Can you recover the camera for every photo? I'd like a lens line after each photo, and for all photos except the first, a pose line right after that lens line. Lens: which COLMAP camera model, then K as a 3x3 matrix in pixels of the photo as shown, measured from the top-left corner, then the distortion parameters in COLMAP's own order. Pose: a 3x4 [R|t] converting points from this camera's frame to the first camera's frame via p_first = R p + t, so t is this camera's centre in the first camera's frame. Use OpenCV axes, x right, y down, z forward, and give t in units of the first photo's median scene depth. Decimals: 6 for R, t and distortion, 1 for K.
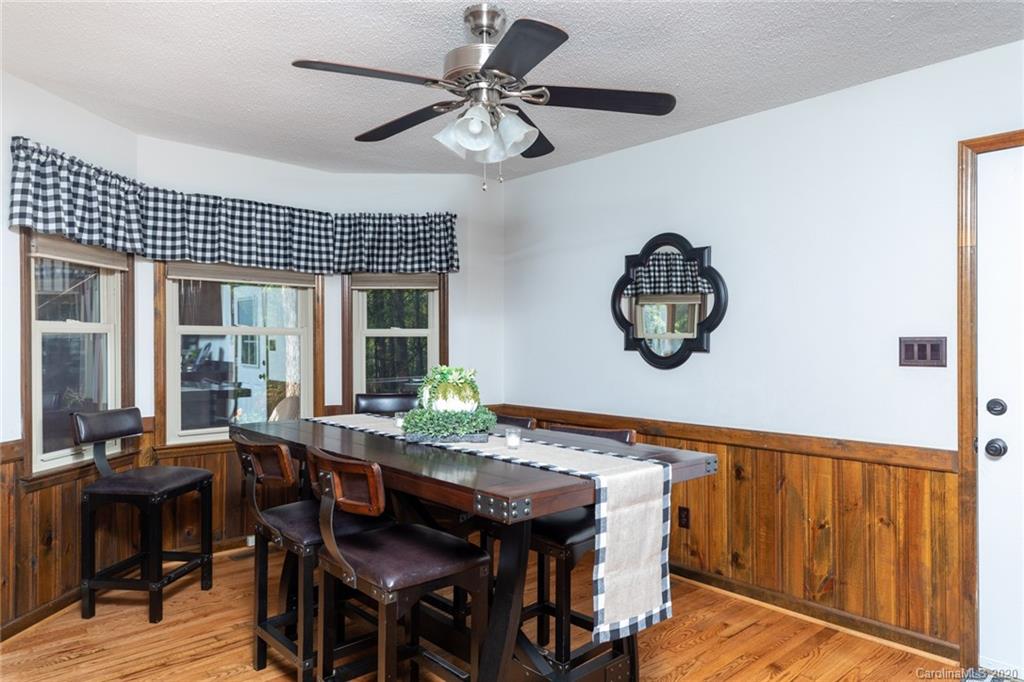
lens RADIAL K [[669.9, 0, 517.4], [0, 669.9, 343.8], [0, 0, 1]] dist [0.001007, -0.005662]
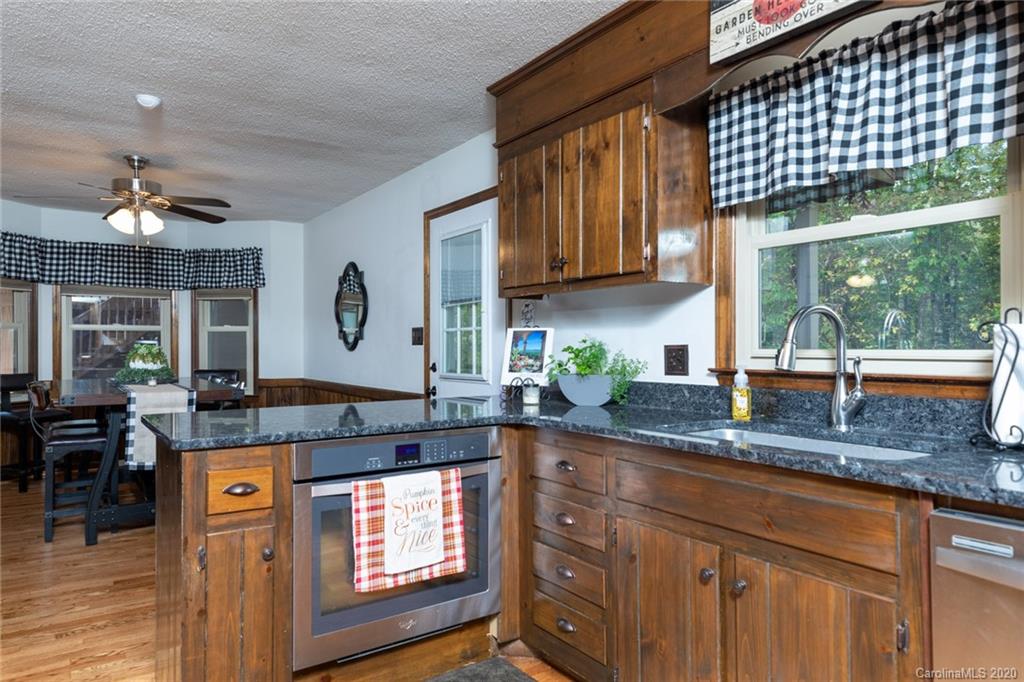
lens RADIAL K [[669.9, 0, 513.1], [0, 669.9, 343.6], [0, 0, 1]] dist [0.001007, -0.005662]
pose [[0.990384, 0.000195, -0.138342, 0.759449], [-0.000741, 0.999992, -0.003899, 0.025131], [0.138341, 0.003964, 0.990377, -0.438682]]
